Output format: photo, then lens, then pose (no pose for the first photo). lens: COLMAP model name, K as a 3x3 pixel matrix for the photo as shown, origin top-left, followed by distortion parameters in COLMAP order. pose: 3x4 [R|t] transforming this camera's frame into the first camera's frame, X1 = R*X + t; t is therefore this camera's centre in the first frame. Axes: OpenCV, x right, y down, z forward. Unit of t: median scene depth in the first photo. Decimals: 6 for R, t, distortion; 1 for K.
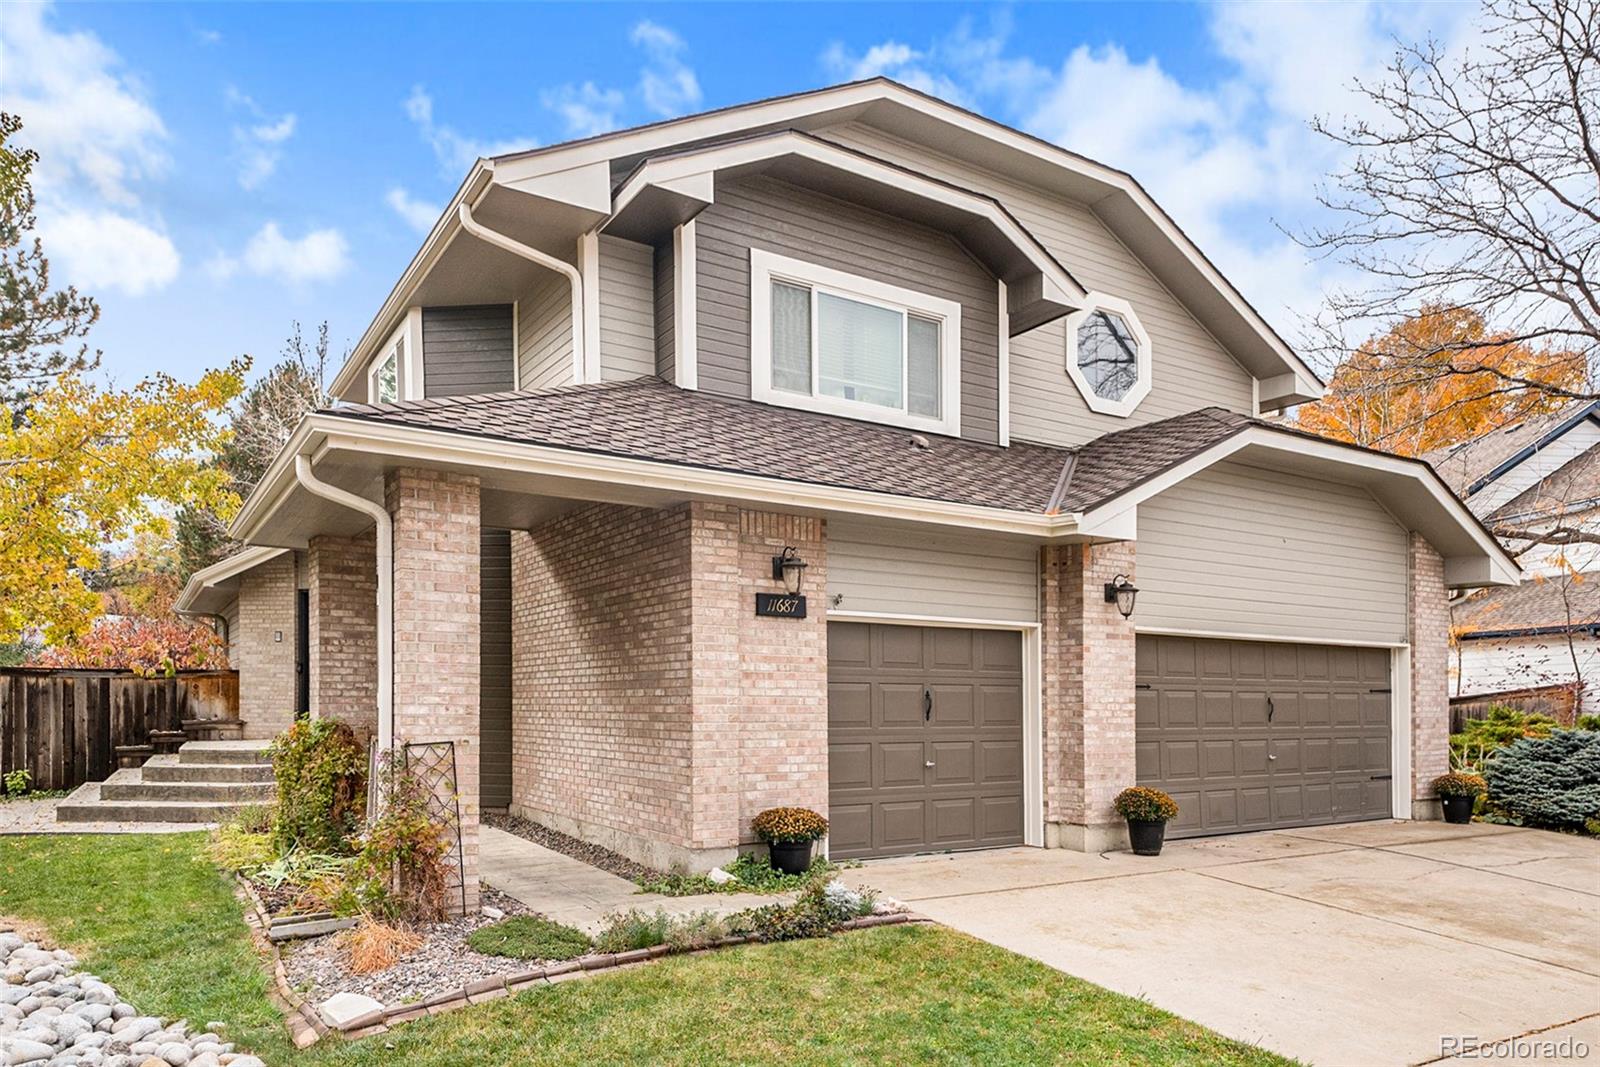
lens RADIAL K [[1080.0, 0, 806.4], [0, 1080.0, 690.6], [0, 0, 1]] dist [0.040813, 0.000089]
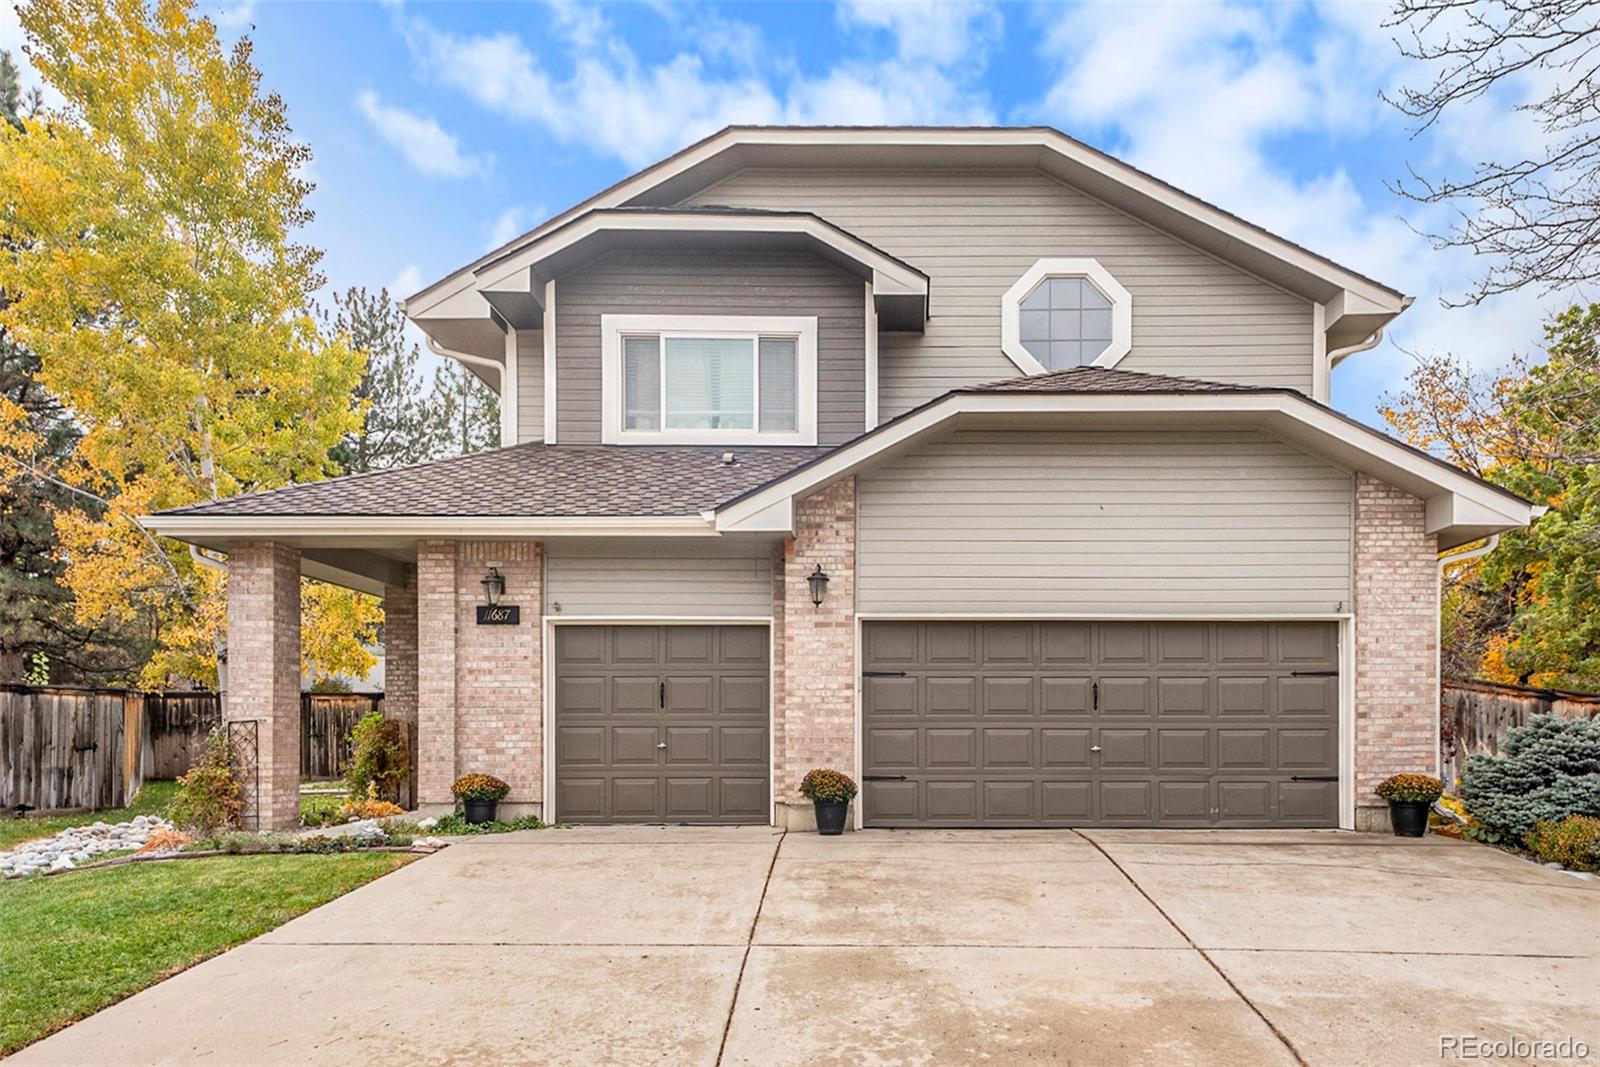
lens RADIAL K [[1086.2, 0, 802.3], [0, 1086.2, 762.6], [0, 0, 1]] dist [0.003201, -0.000337]
pose [[0.828956, 0.009884, -0.559226, 0.839032], [0.009692, 0.999440, 0.032032, 0.047620], [0.559230, -0.031973, 0.828396, 0.125938]]
